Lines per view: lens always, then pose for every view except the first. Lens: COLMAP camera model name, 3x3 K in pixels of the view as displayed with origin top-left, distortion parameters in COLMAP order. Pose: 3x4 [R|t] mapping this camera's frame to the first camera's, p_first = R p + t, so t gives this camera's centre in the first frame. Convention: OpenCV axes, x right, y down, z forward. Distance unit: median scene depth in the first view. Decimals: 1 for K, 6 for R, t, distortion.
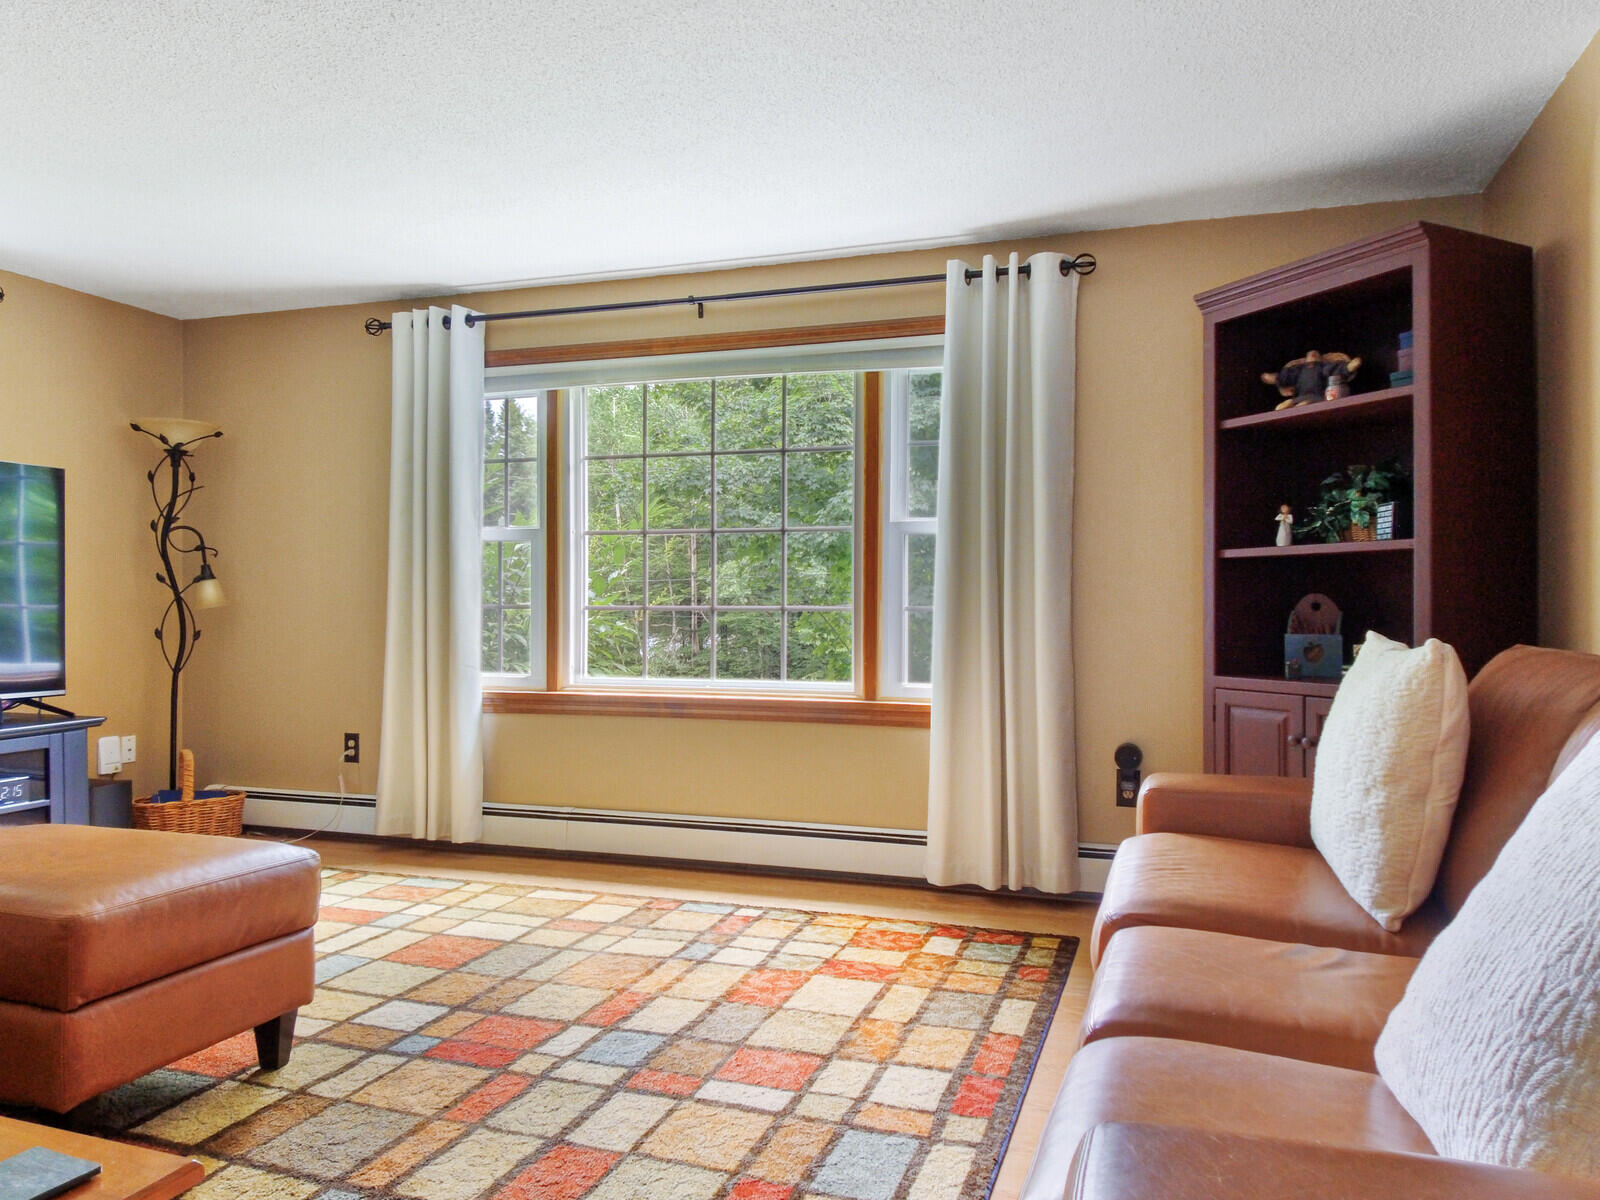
lens RADIAL K [[1105.7, 0, 800.0], [0, 1105.7, 600.0], [0, 0, 1]] dist [0.044670, -0.080733]
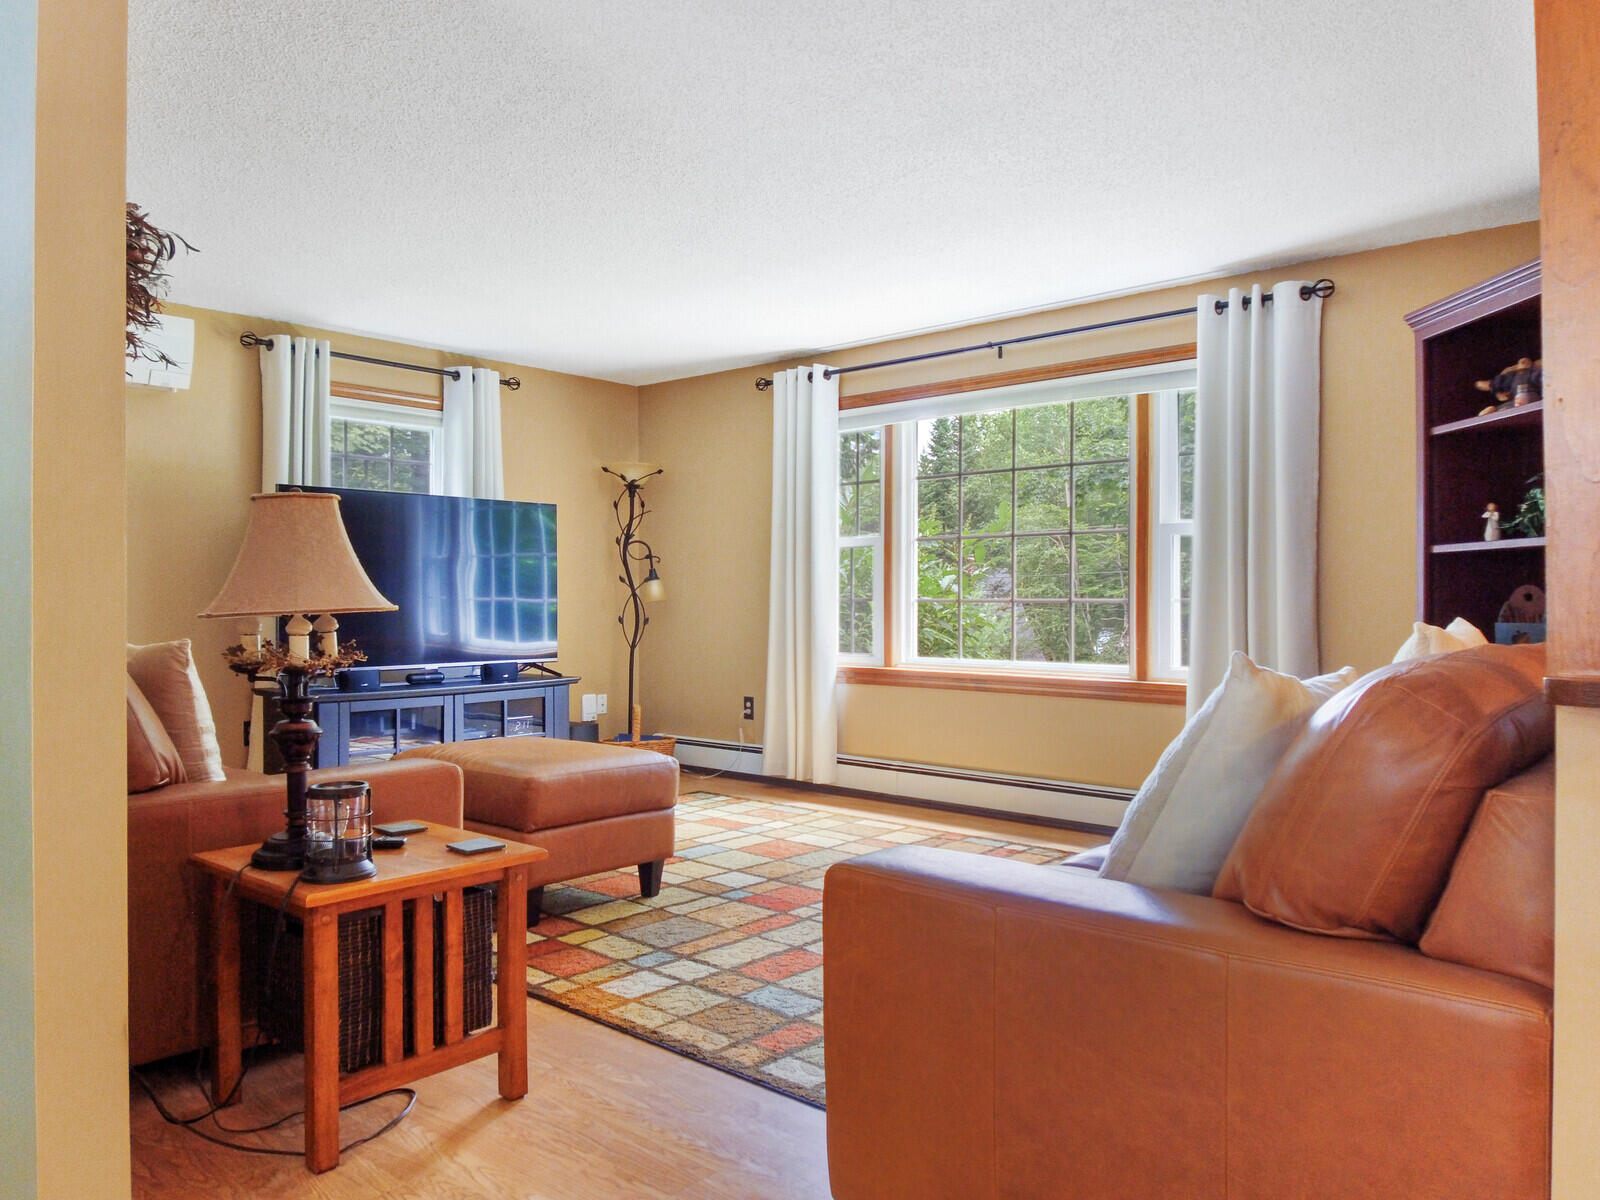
lens RADIAL K [[1119.5, 0, 808.9], [0, 1119.5, 586.2], [0, 0, 1]] dist [0.100258, -0.224358]
pose [[0.921794, -0.006991, -0.387616, 0.215743], [0.004412, 0.999962, -0.007542, 0.000425], [0.387654, 0.005242, 0.921790, -0.229956]]
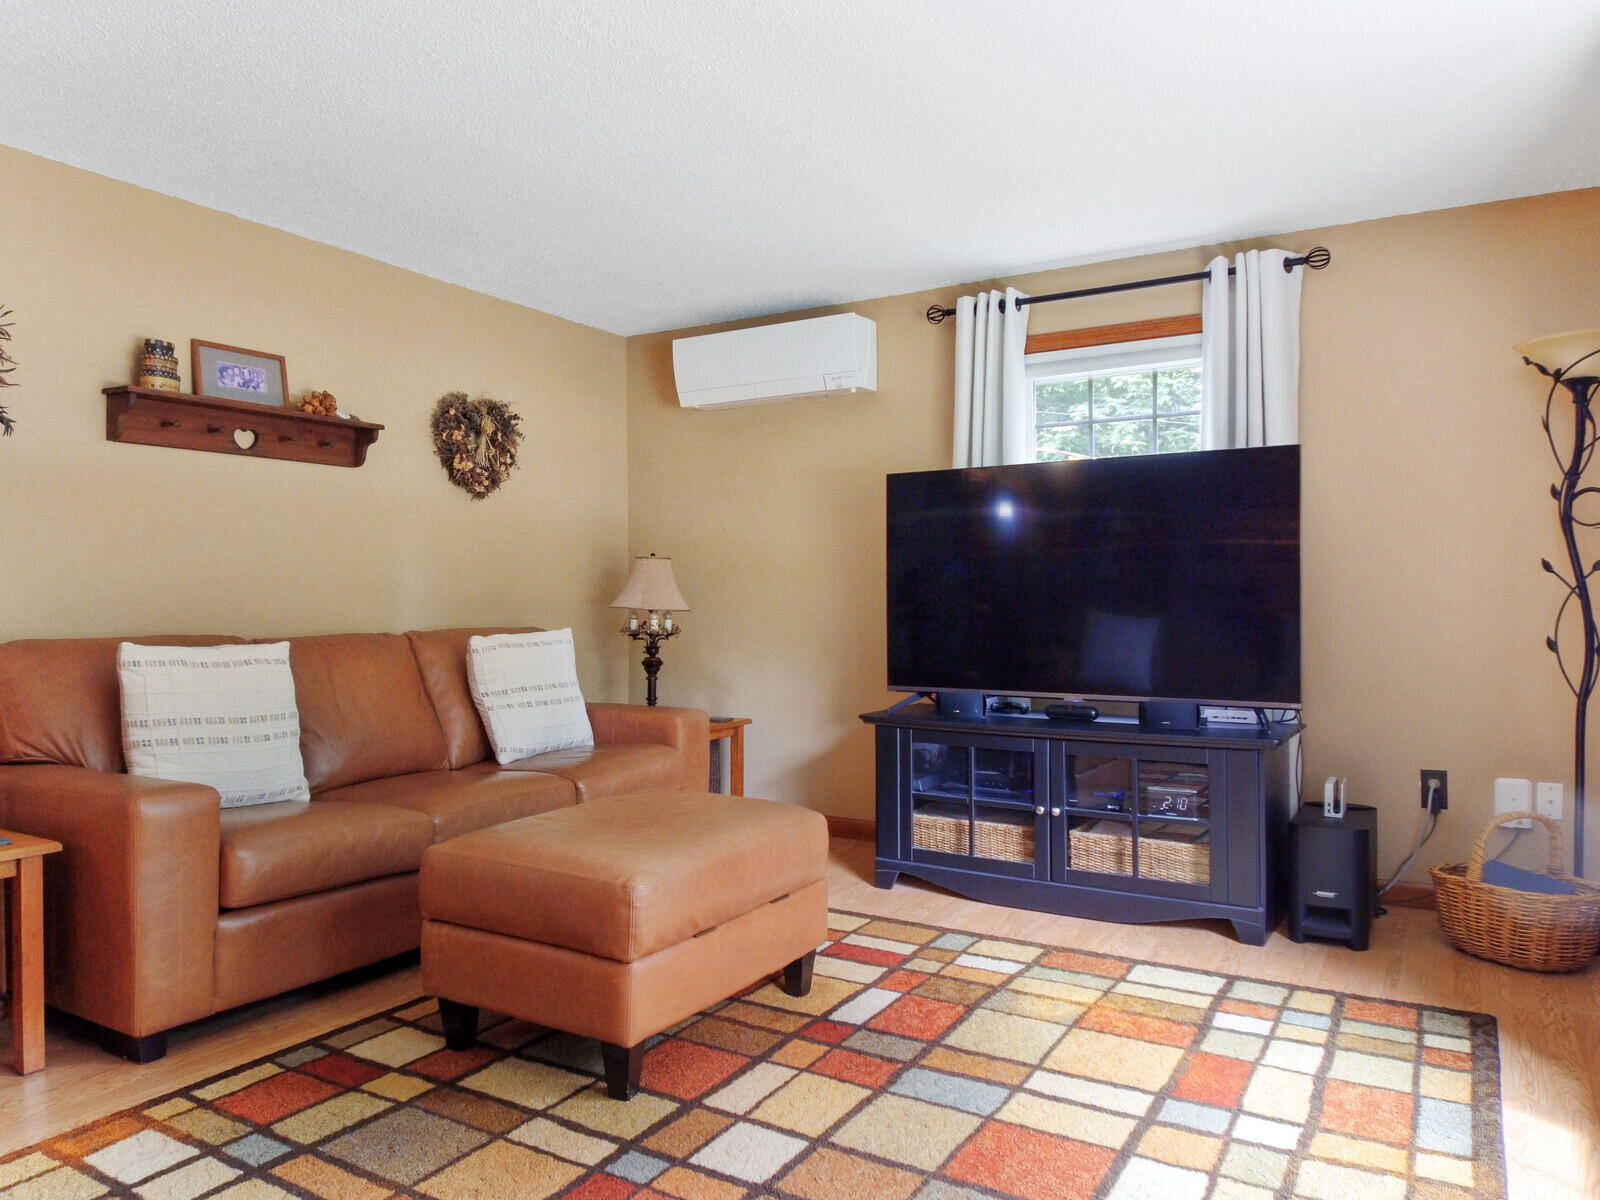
lens RADIAL K [[1105.7, 0, 800.0], [0, 1105.7, 600.0], [0, 0, 1]] dist [0.044670, -0.080733]
pose [[-0.199929, -0.000292, -0.979810, 0.267740], [0.007035, 0.999974, -0.001733, -0.000709], [0.979785, -0.007240, -0.199922, 0.841252]]
